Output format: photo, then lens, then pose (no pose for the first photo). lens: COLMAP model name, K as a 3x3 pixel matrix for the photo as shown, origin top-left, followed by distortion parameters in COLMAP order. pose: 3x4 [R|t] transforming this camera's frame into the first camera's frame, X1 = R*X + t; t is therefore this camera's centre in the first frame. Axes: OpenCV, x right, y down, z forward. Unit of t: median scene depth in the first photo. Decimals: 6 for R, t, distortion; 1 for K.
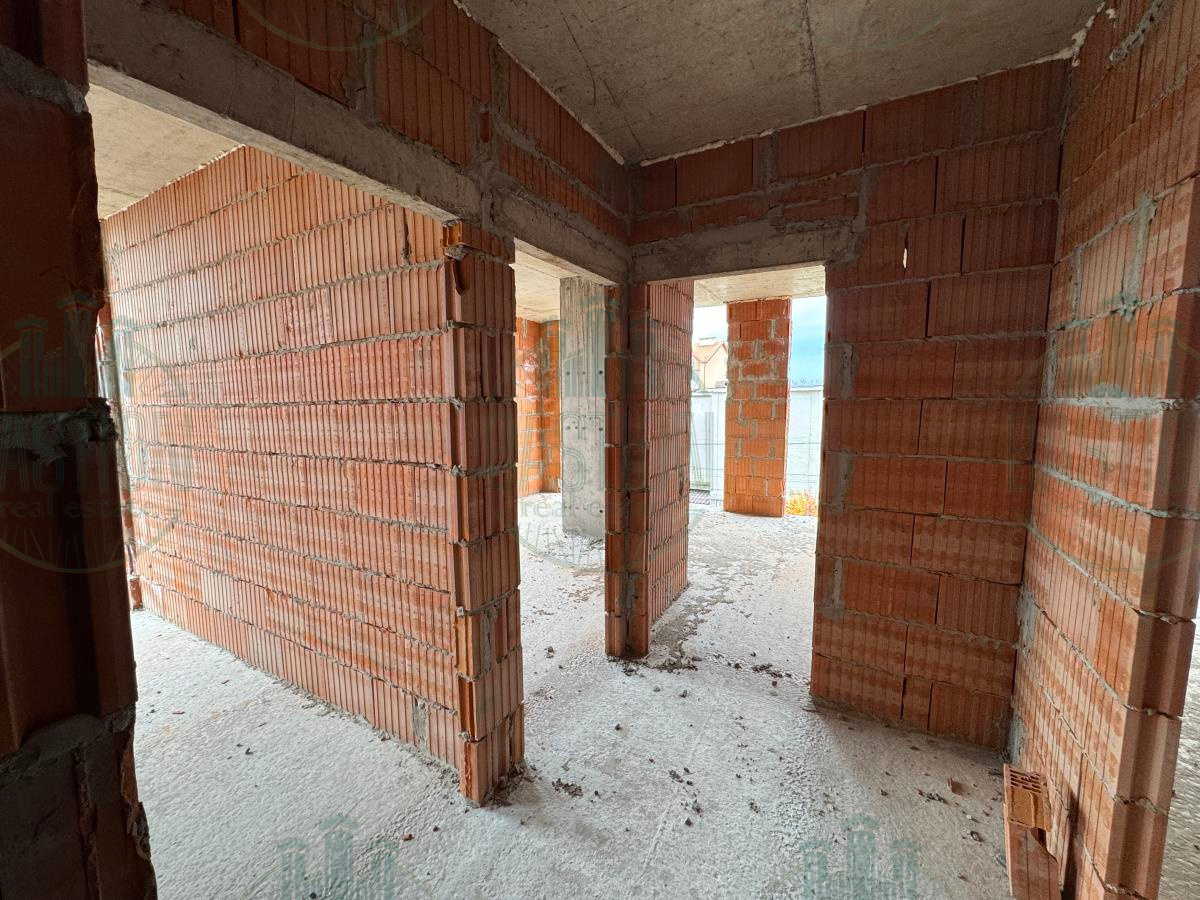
lens RADIAL K [[481.0, 0, 597.4], [0, 481.0, 454.0], [0, 0, 1]] dist [0.000643, -0.000053]
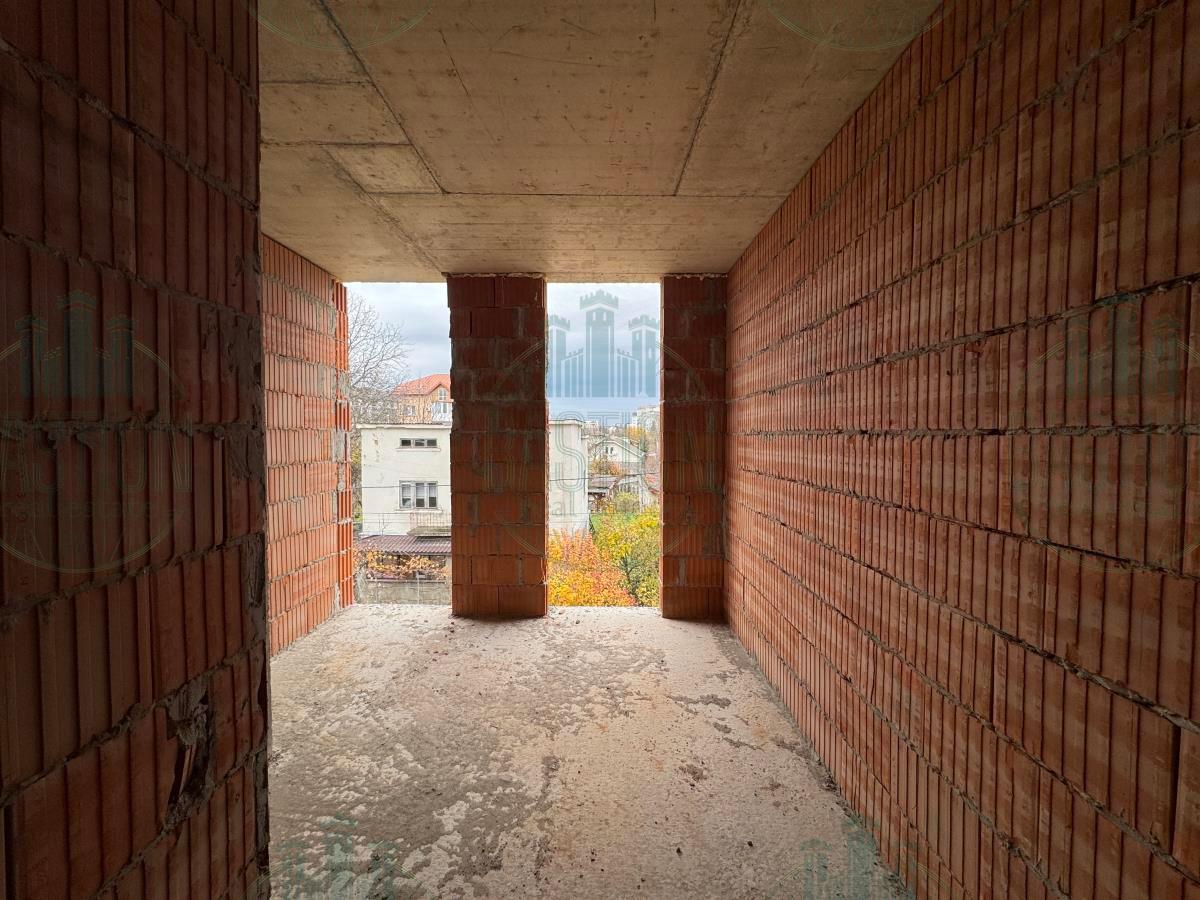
lens RADIAL K [[481.0, 0, 600.3], [0, 481.0, 448.4], [0, 0, 1]] dist [0.000643, -0.000053]
pose [[0.876469, -0.006103, 0.481419, 0.182743], [0.045369, 0.996517, -0.069966, -0.053562], [-0.479315, 0.083164, 0.873694, 0.496291]]
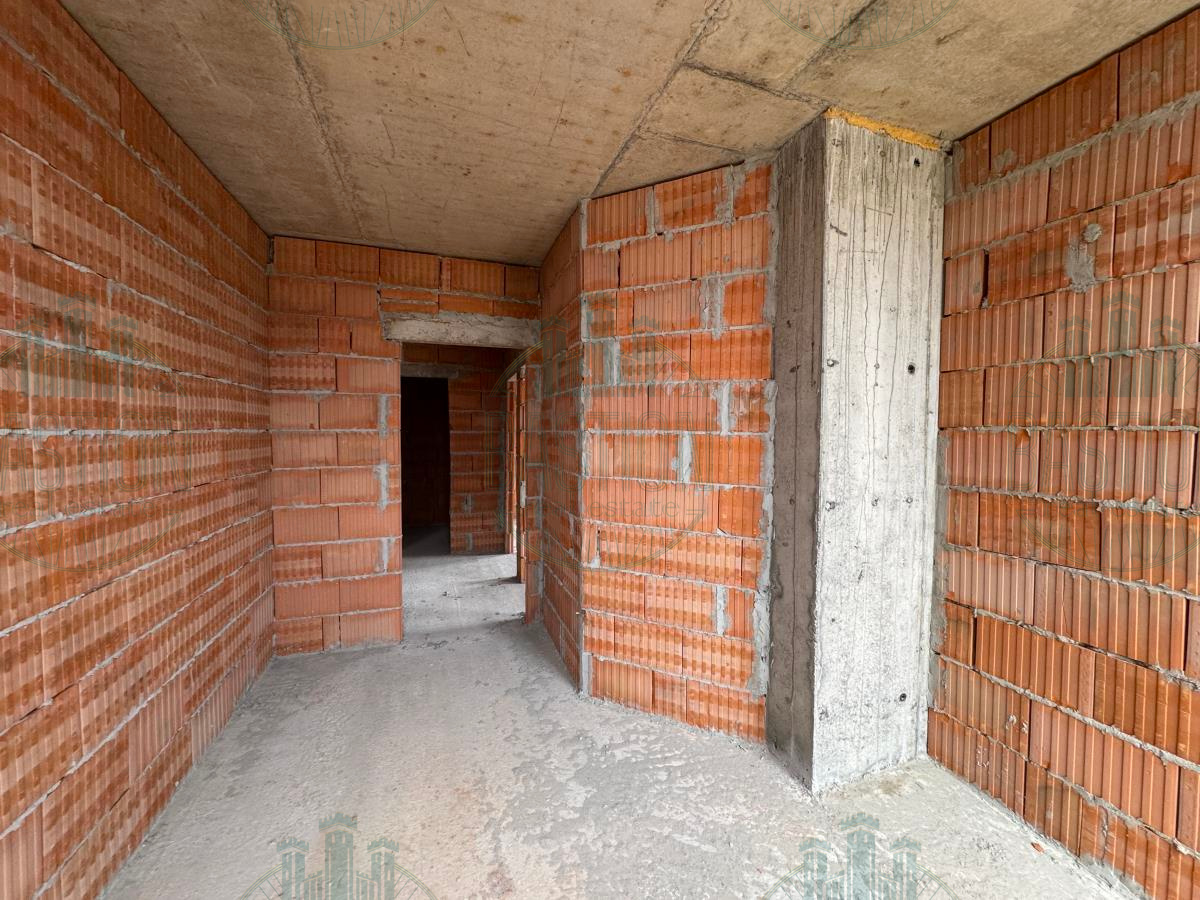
lens RADIAL K [[481.0, 0, 599.2], [0, 481.0, 447.7], [0, 0, 1]] dist [0.000643, -0.000053]
pose [[-0.678859, 0.027944, -0.733737, 0.545233], [-0.078512, 0.990784, 0.110374, -0.132938], [0.730059, 0.132536, -0.670409, 1.168187]]
